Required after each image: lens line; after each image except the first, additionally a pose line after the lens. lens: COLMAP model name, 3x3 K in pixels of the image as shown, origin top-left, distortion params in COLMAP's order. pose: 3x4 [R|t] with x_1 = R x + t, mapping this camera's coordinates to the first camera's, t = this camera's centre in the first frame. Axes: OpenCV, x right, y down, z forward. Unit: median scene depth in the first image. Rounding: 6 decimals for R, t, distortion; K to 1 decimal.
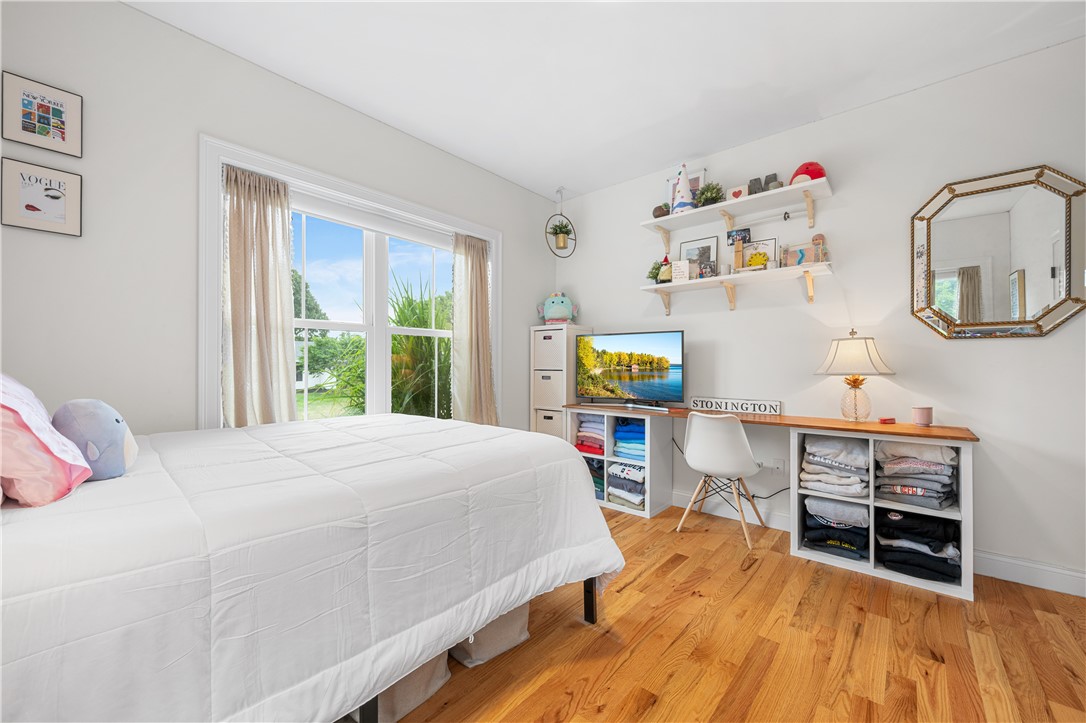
lens RADIAL K [[429.9, 0, 543.0], [0, 429.9, 361.5], [0, 0, 1]] dist [-0.000047, -0.000045]
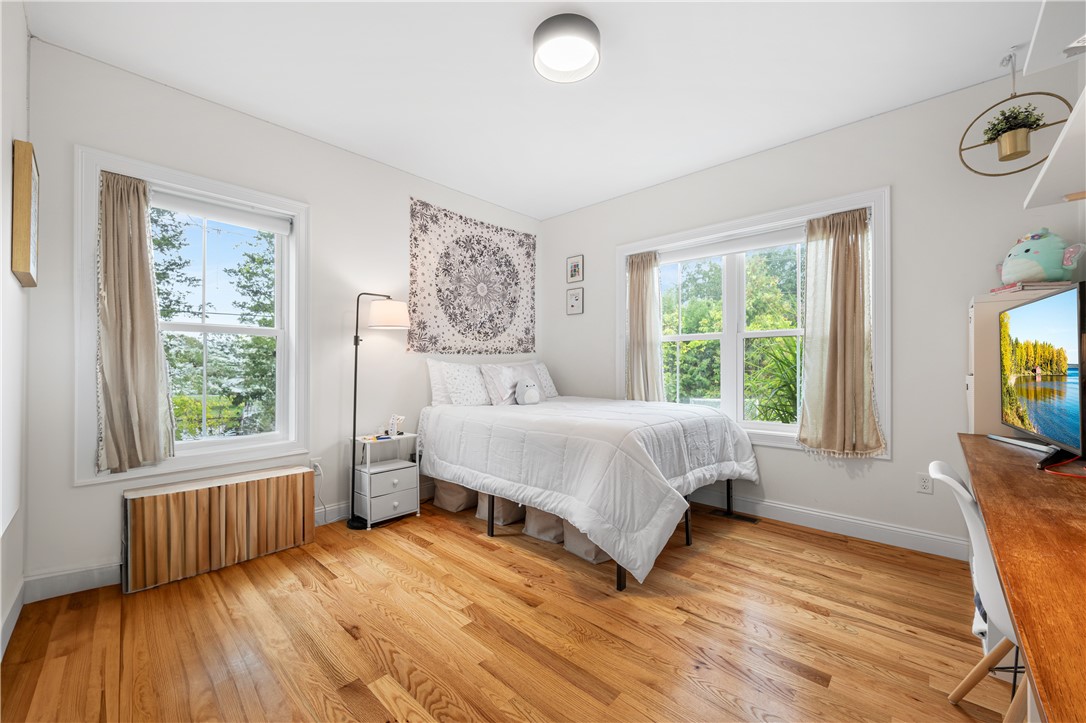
lens RADIAL K [[424.9, 0, 543.0], [0, 424.9, 361.5], [0, 0, 1]] dist [0.000868, 0.000150]
pose [[-0.041788, -0.008461, -0.999091, 0.830520], [0.011796, 0.999890, -0.008961, -0.000672], [0.999057, -0.012160, -0.041683, 0.552071]]
